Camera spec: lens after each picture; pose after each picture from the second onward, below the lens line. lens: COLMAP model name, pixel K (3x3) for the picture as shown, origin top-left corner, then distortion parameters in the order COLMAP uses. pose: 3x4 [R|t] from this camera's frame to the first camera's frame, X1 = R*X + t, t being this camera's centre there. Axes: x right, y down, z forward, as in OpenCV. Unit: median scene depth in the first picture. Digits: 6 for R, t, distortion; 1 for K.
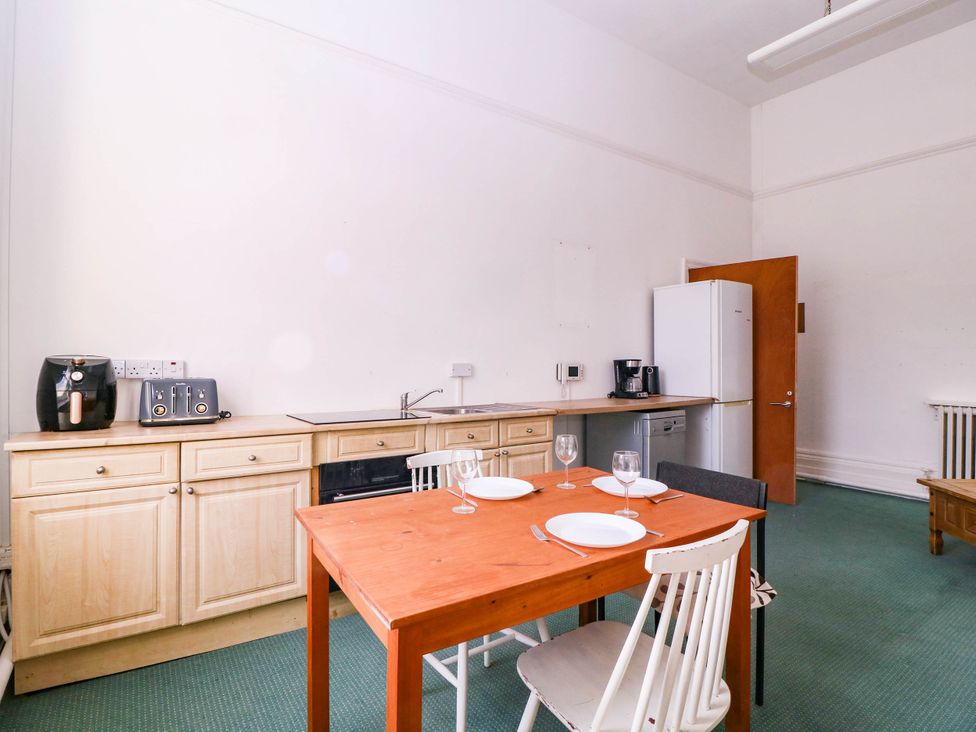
lens RADIAL K [[510.3, 0, 488.0], [0, 510.3, 366.0], [0, 0, 1]] dist [0.000229, -0.019511]
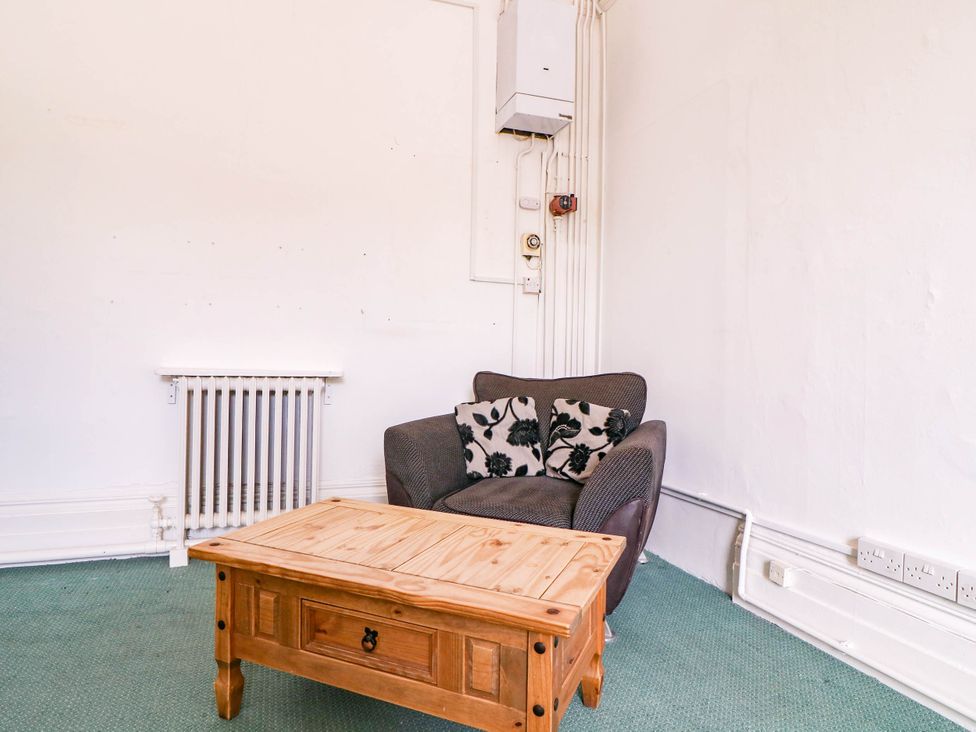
lens RADIAL K [[614.7, 0, 488.0], [0, 614.7, 366.0], [0, 0, 1]] dist [-0.000892, 0.001425]
pose [[0.267444, -0.008812, 0.963533, 0.349443], [-0.018686, 0.999723, 0.014330, 0.051572], [-0.963392, -0.021837, 0.267205, 0.507604]]
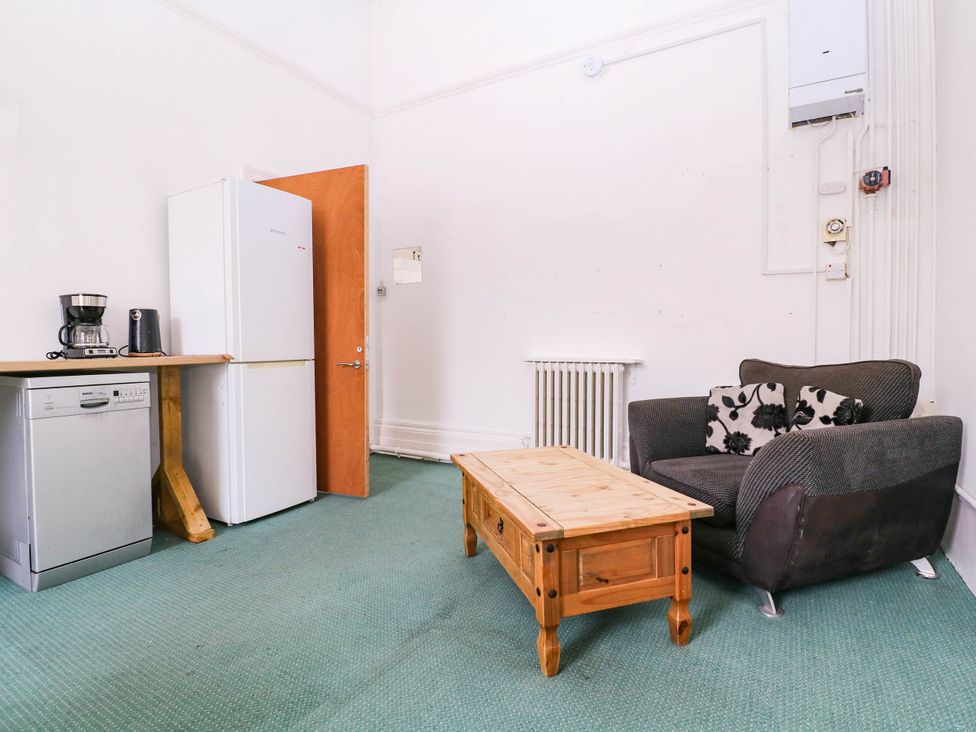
lens RADIAL K [[510.3, 0, 488.0], [0, 510.3, 366.0], [0, 0, 1]] dist [0.000229, -0.019511]
pose [[0.909268, -0.018793, 0.415786, 0.470034], [0.002651, 0.999221, 0.039366, 0.050711], [-0.416202, -0.034692, 0.908610, 0.244661]]
